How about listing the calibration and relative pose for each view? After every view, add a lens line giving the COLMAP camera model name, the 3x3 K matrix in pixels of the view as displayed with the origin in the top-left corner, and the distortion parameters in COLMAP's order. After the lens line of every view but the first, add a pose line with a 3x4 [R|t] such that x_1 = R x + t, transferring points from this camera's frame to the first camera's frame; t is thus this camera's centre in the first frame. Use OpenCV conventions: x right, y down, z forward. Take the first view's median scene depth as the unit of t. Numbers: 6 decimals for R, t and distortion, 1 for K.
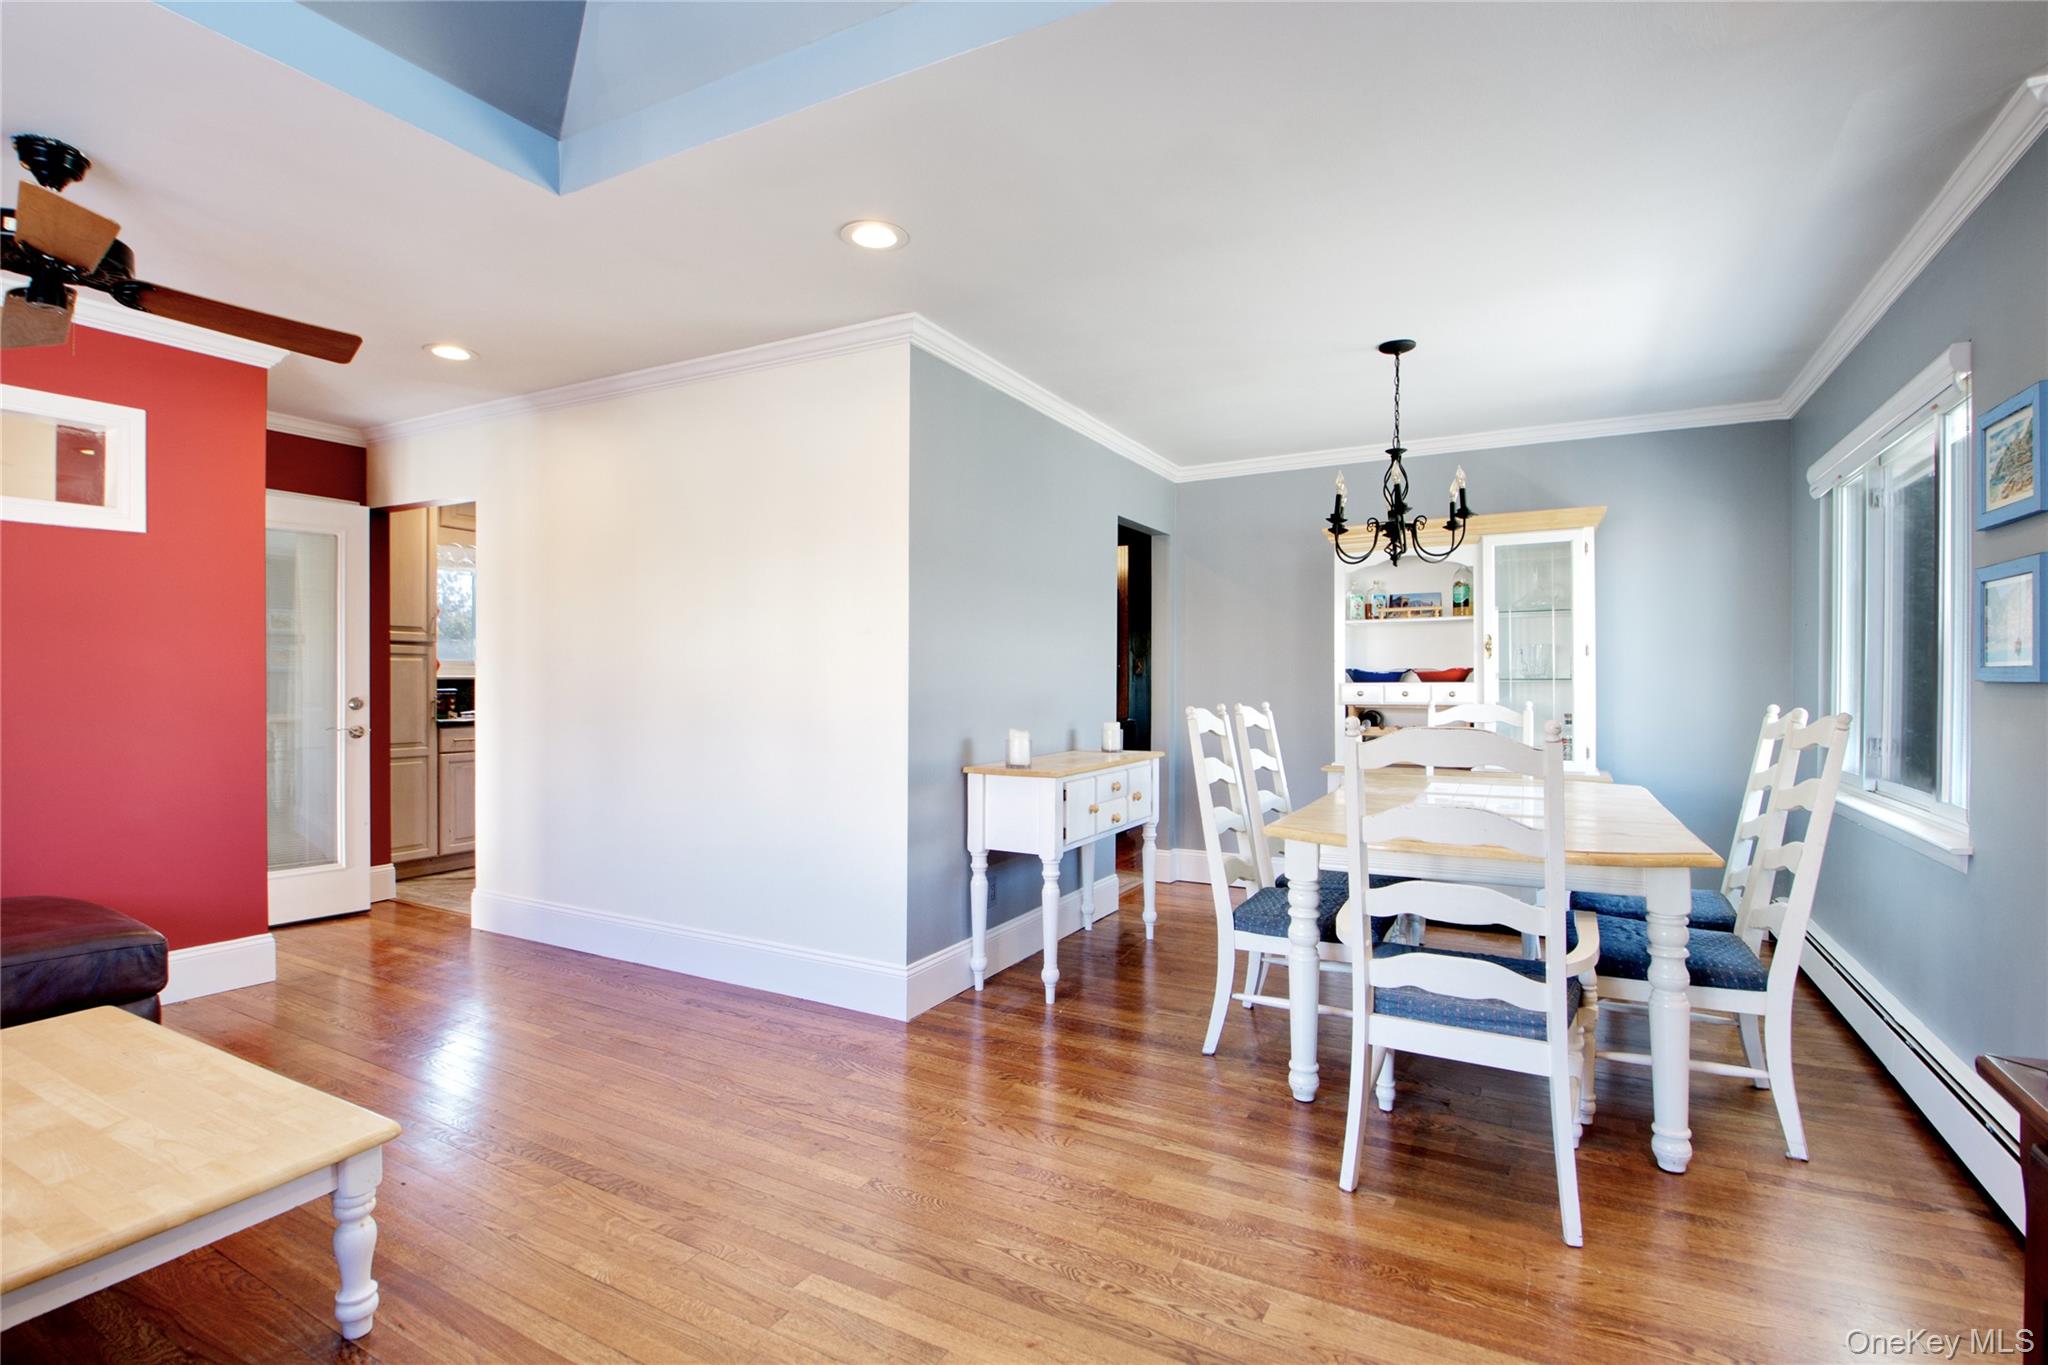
lens RADIAL K [[981.4, 0, 1029.9], [0, 981.4, 676.3], [0, 0, 1]] dist [-0.001198, -0.000725]
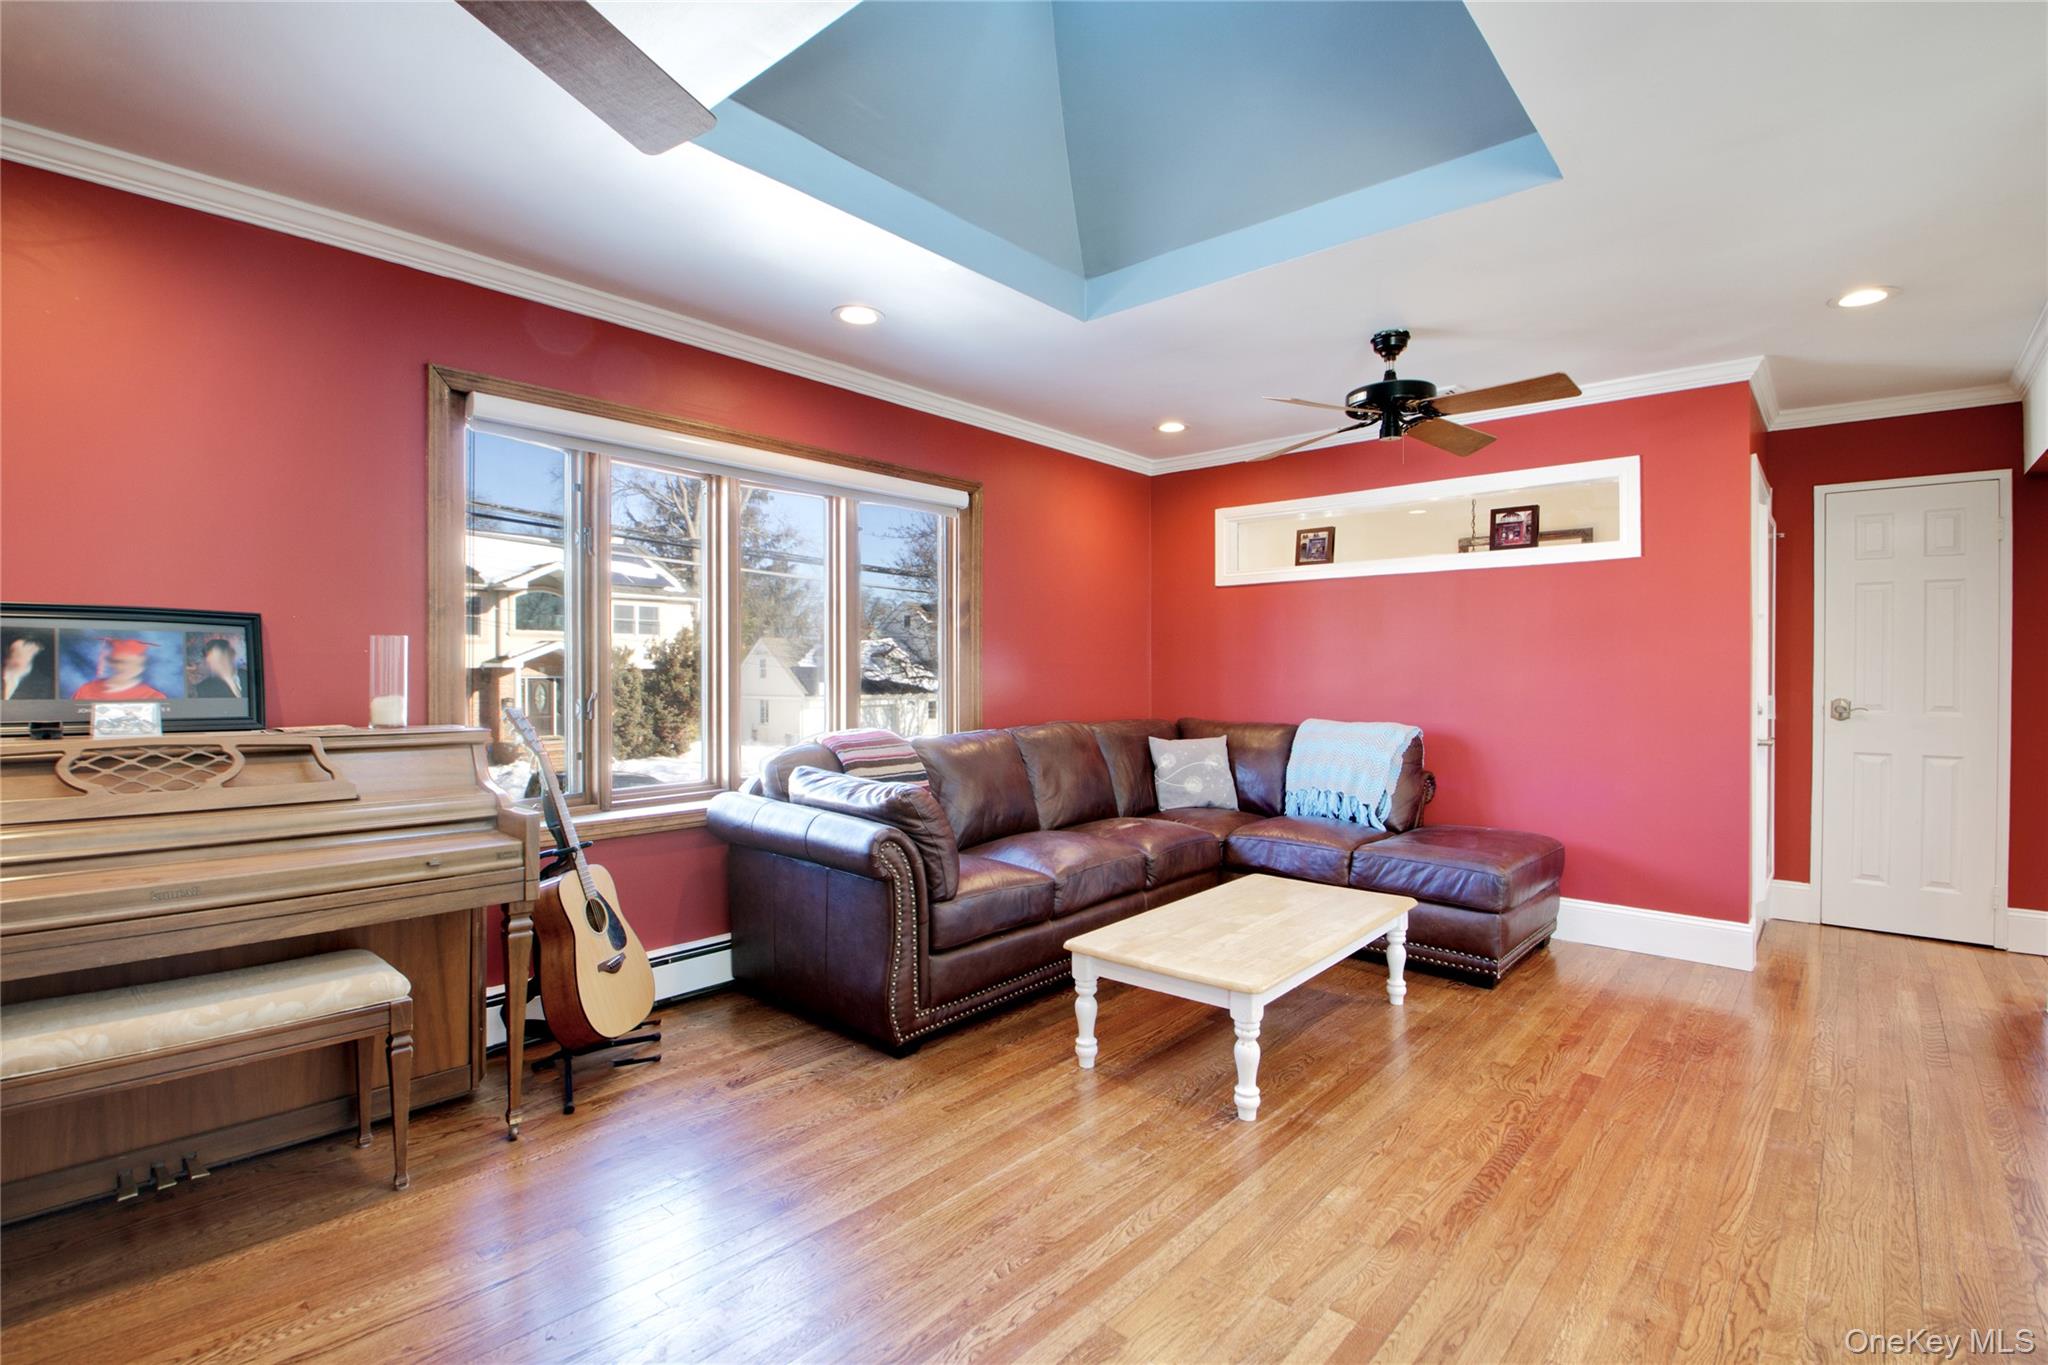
lens RADIAL K [[981.4, 0, 1029.9], [0, 981.4, 676.3], [0, 0, 1]] dist [-0.001198, -0.000725]
pose [[-0.221645, -0.001171, -0.975127, 0.486148], [-0.003383, 0.999994, -0.000432, 0.003776], [0.975122, 0.003203, -0.221648, 0.589364]]
